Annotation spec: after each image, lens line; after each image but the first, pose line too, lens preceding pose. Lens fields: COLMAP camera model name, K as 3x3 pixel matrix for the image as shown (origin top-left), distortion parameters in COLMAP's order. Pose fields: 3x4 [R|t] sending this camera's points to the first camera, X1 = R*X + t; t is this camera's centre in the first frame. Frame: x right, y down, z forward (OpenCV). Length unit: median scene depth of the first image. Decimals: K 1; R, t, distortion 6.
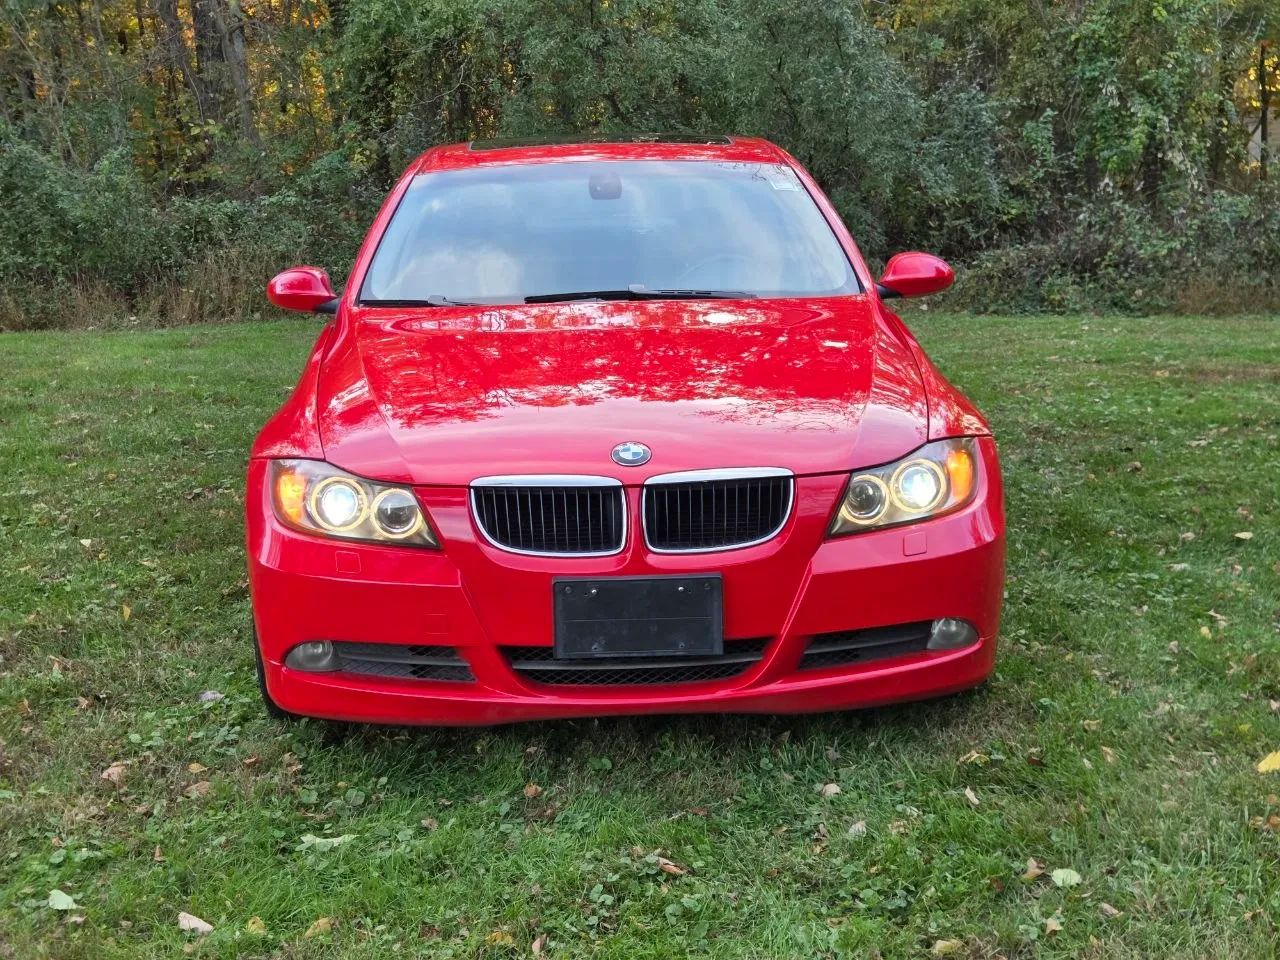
lens RADIAL K [[1658.3, 0, 640.0], [0, 1658.3, 480.0], [0, 0, 1]] dist [0.033914, 0.066513]
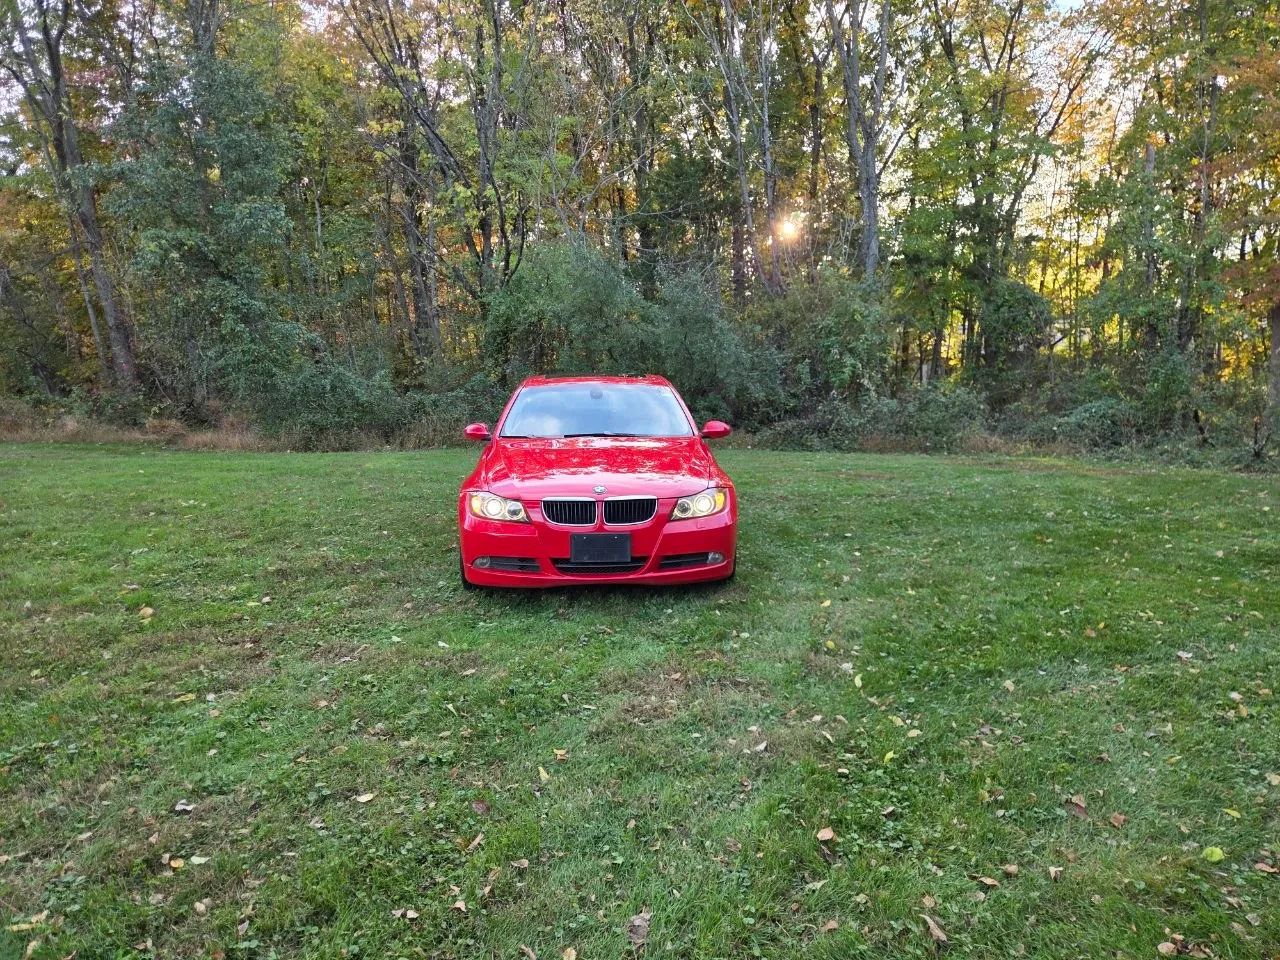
lens RADIAL K [[842.3, 0, 636.3], [0, 842.3, 470.1], [0, 0, 1]] dist [0.074557, -0.054797]
pose [[0.999839, 0.014903, 0.009985, 0.028545], [-0.014075, 0.996824, -0.078387, 0.041900], [-0.011122, 0.078234, 0.996873, -0.287752]]
